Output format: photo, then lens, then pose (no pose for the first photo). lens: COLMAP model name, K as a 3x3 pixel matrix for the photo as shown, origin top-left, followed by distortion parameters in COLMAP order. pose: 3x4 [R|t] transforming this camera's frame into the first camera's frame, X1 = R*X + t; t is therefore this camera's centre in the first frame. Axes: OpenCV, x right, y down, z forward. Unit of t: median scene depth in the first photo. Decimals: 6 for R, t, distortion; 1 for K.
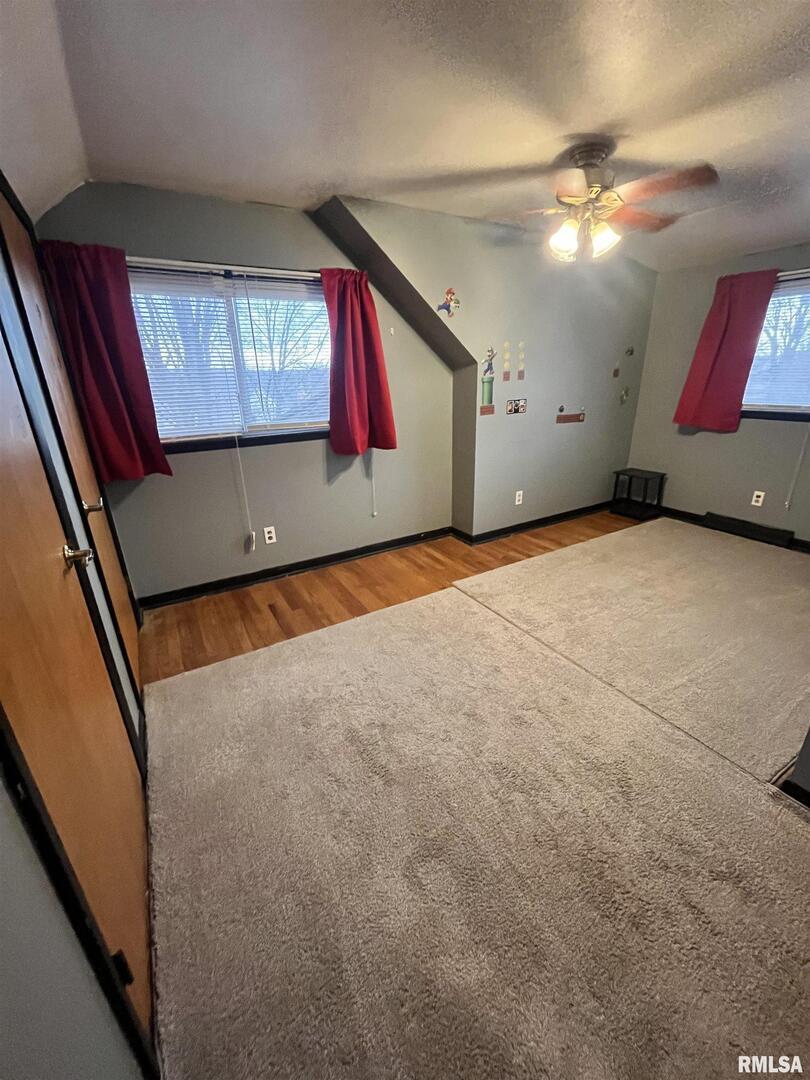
lens RADIAL K [[435.3, 0, 404.3], [0, 435.3, 536.8], [0, 0, 1]] dist [-0.006639, 0.000231]
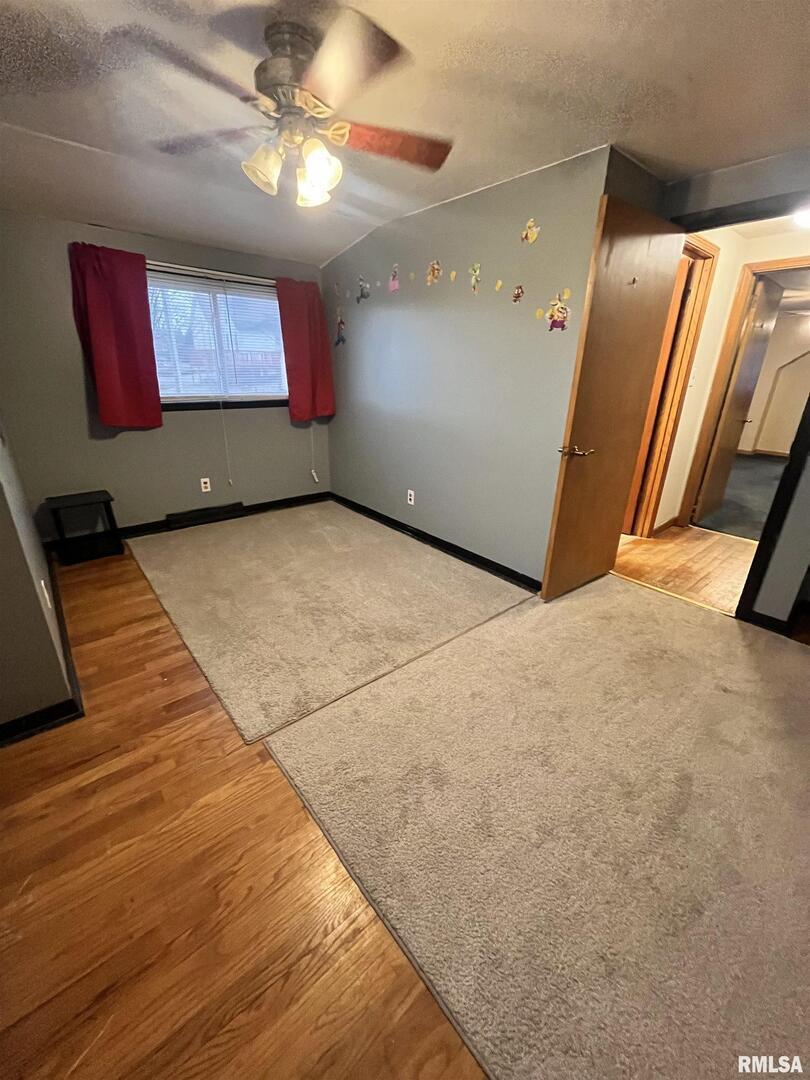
lens RADIAL K [[435.3, 0, 404.5], [0, 435.3, 538.3], [0, 0, 1]] dist [-0.006639, 0.000231]
pose [[-0.171159, -0.341873, 0.924028, -0.297798], [0.329396, 0.864043, 0.380694, -0.225690], [-0.928549, 0.369530, -0.035277, 0.654396]]
